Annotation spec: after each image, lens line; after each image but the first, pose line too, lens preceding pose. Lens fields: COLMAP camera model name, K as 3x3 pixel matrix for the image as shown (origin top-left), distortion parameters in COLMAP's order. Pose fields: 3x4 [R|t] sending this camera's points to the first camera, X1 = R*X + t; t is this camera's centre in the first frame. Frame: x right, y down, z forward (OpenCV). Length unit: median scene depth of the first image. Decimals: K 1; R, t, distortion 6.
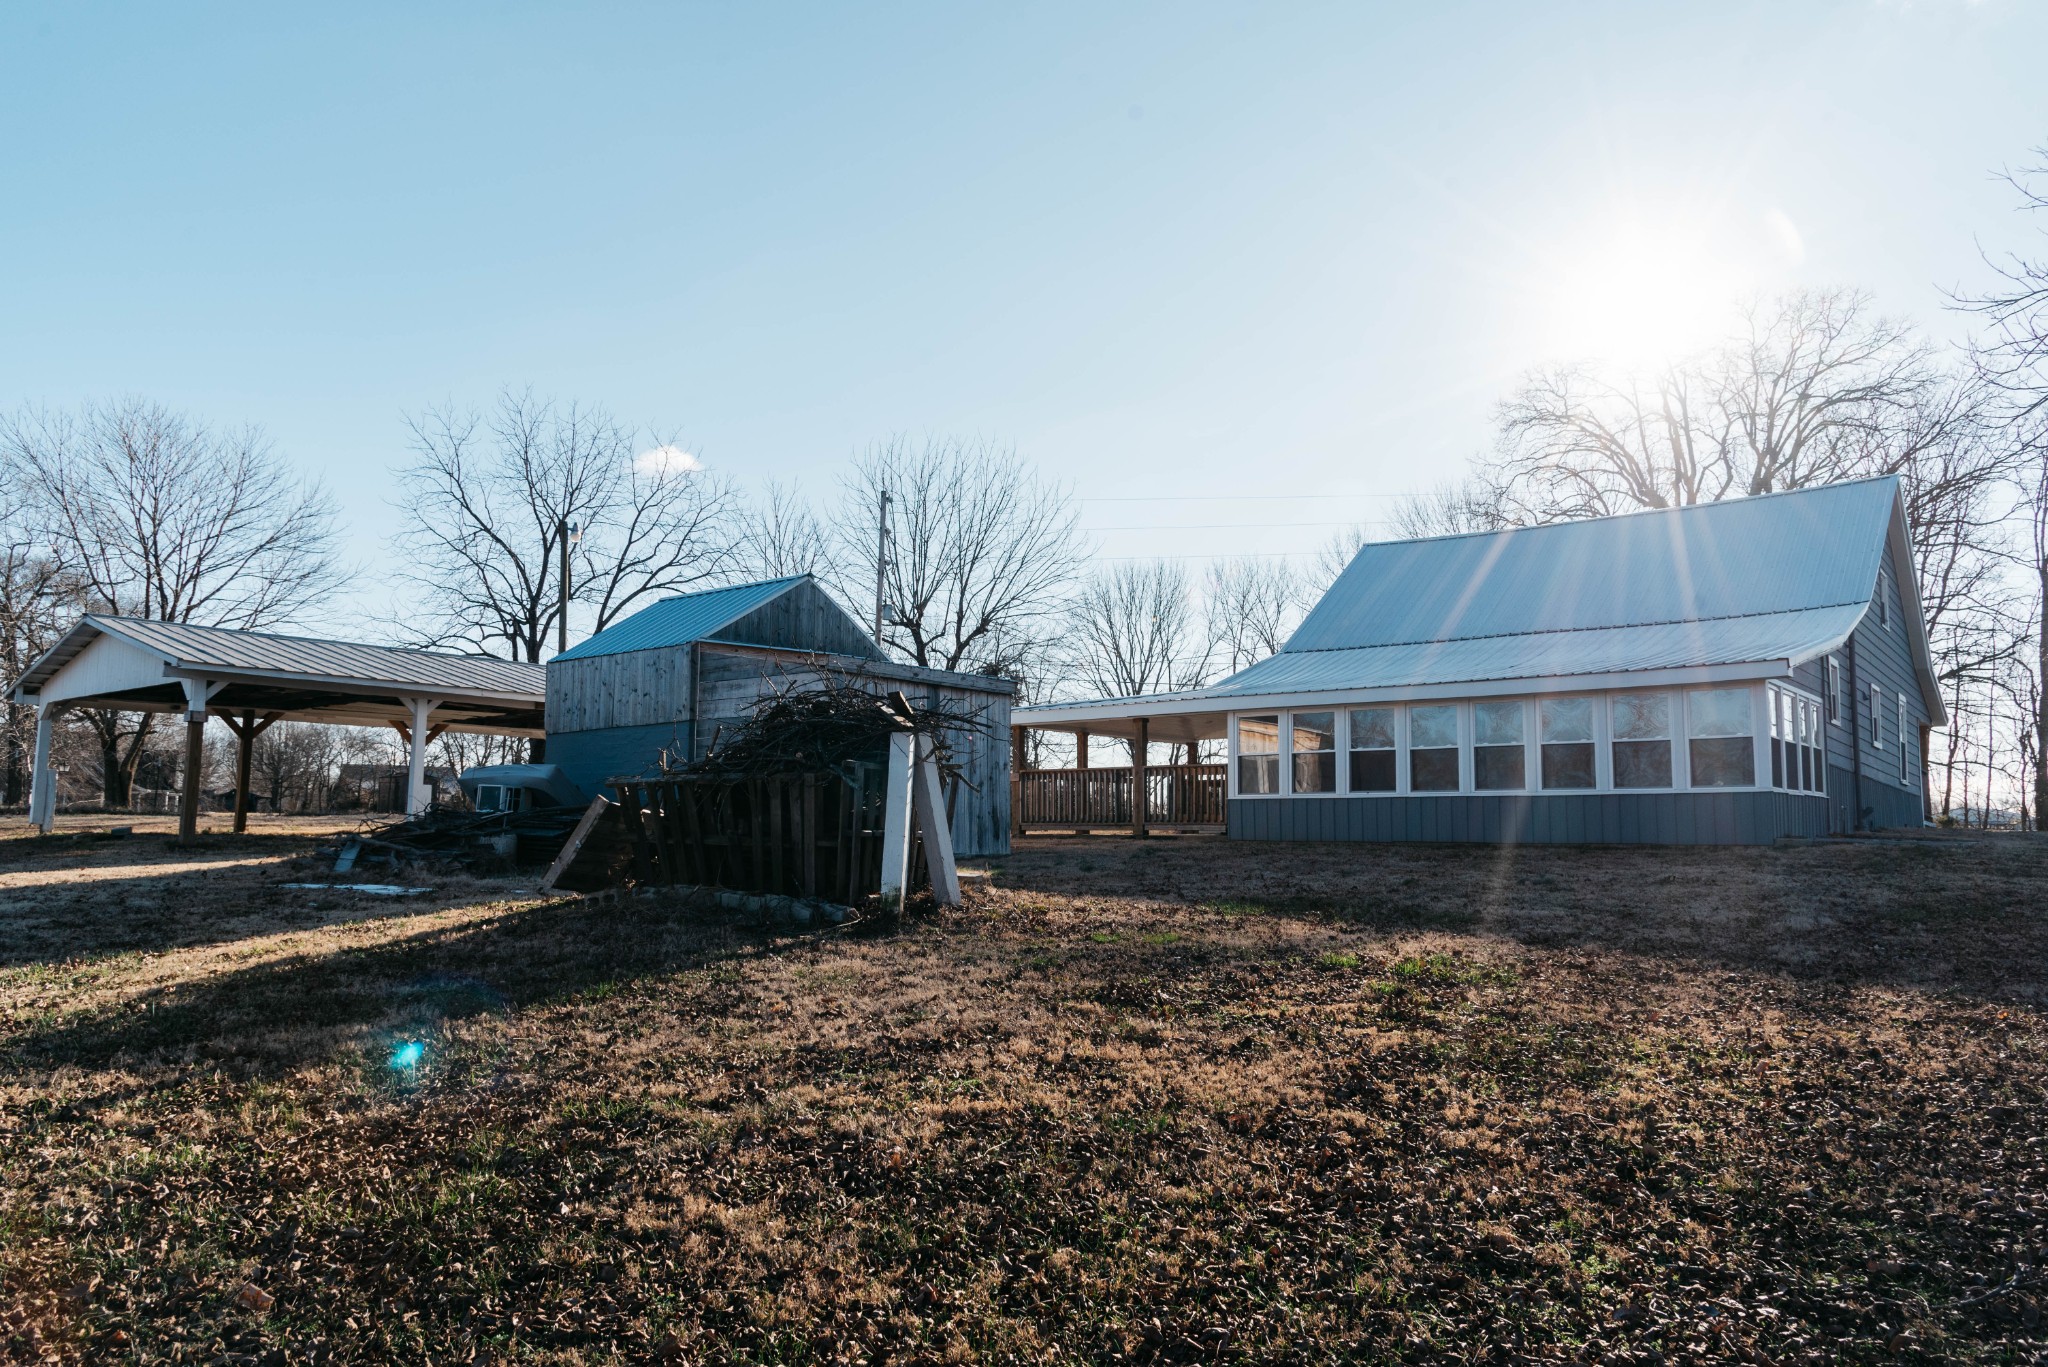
lens RADIAL K [[1372.1, 0, 1023.0], [0, 1372.1, 686.9], [0, 0, 1]] dist [0.007876, -0.008481]
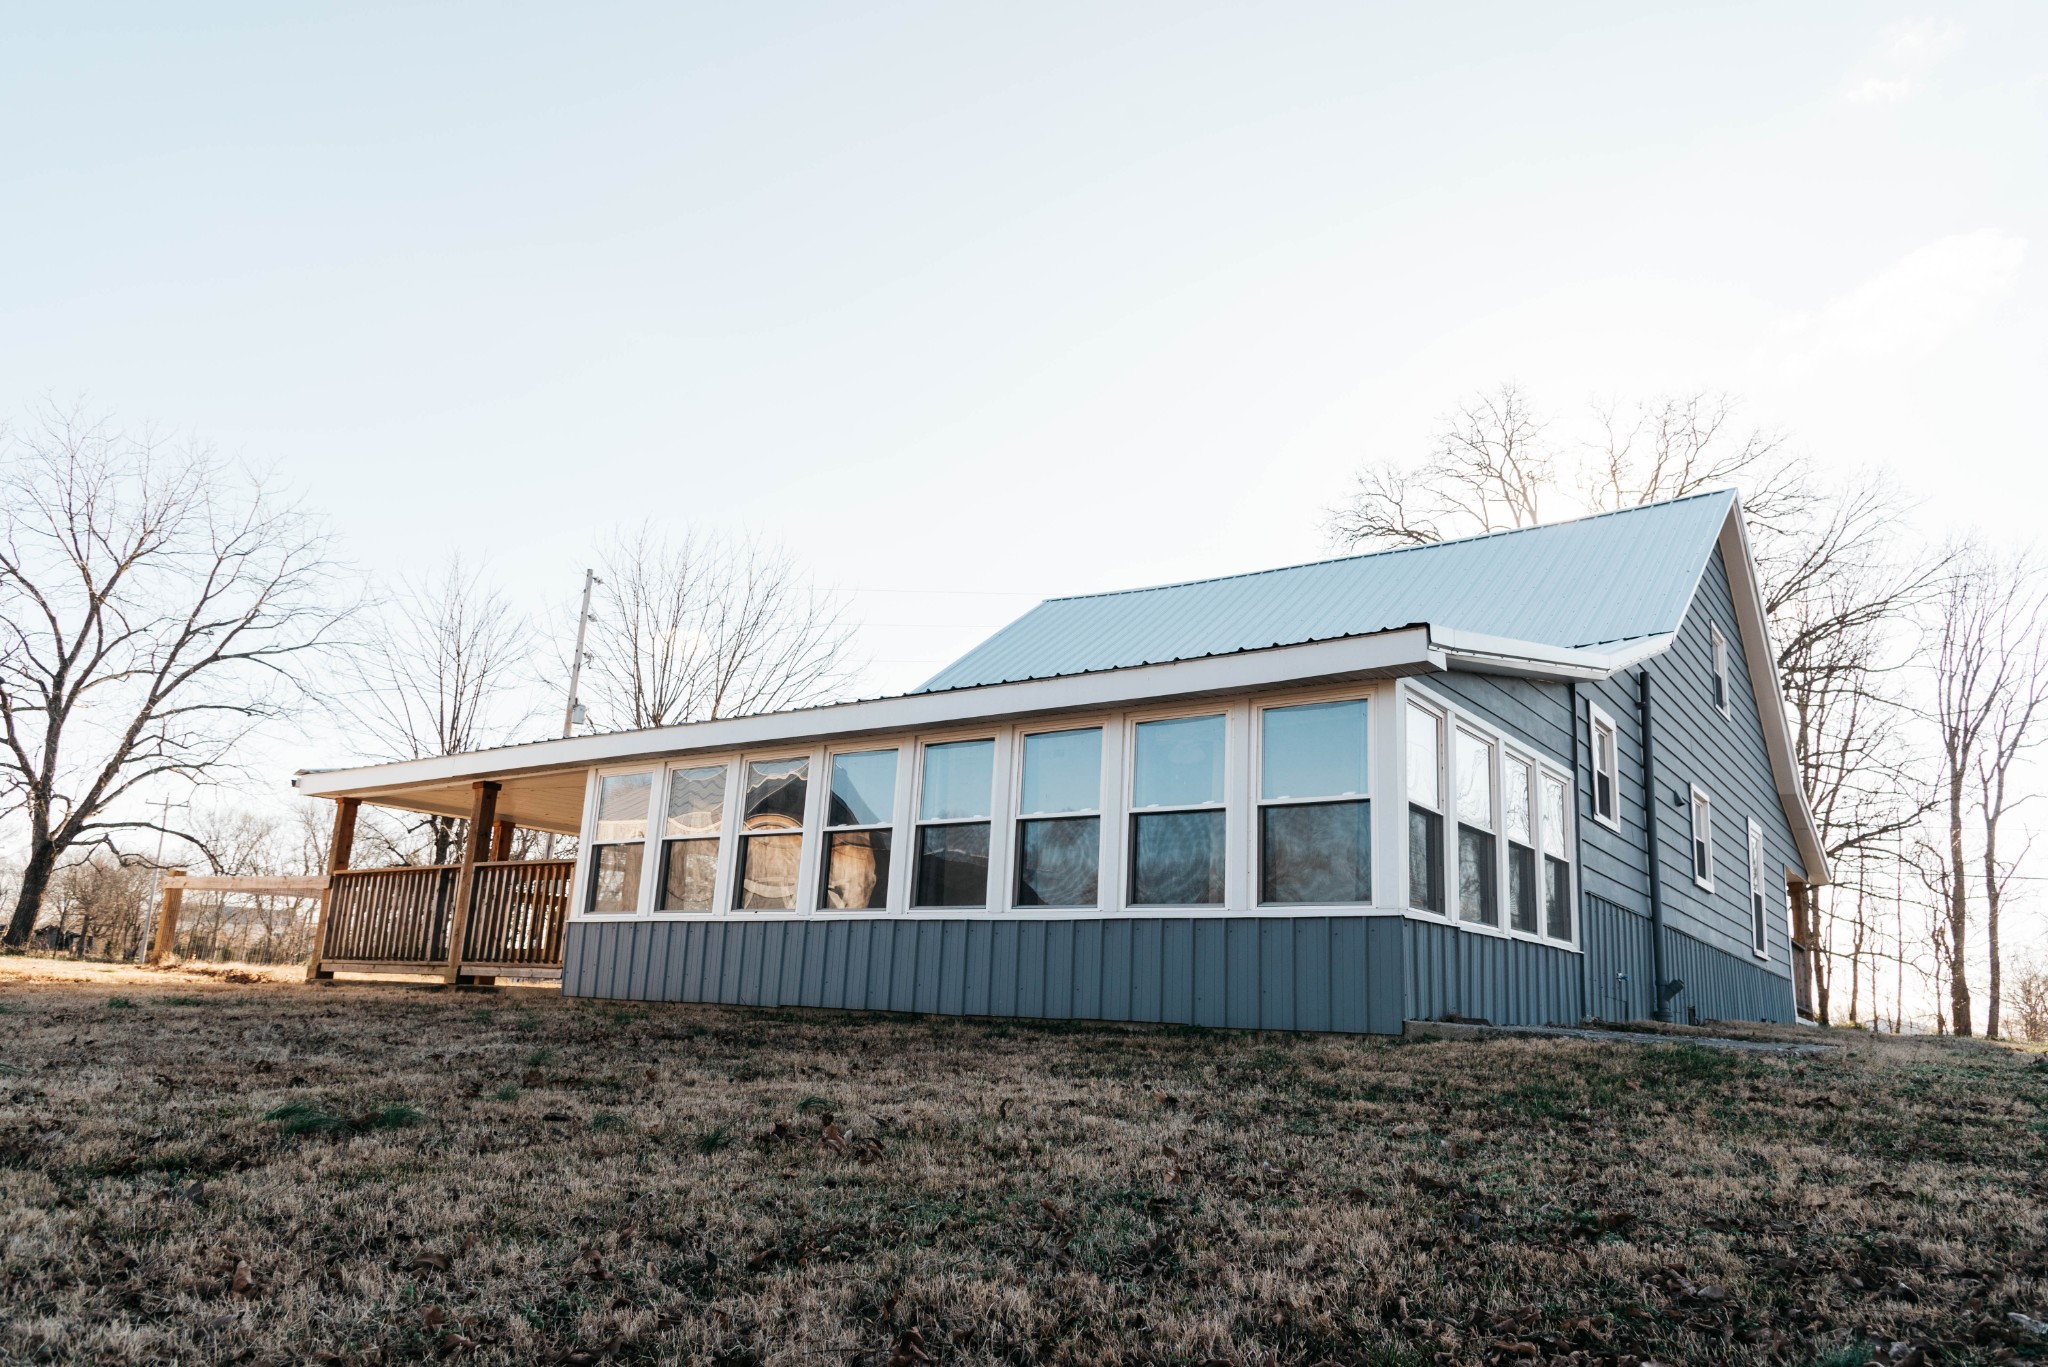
lens RADIAL K [[1372.1, 0, 1025.4], [0, 1372.1, 683.9], [0, 0, 1]] dist [0.007876, -0.008481]
pose [[0.997902, 0.048142, 0.043285, 0.280309], [-0.042249, 0.990868, -0.128046, 0.044780], [-0.049054, 0.125949, 0.990823, 0.382501]]
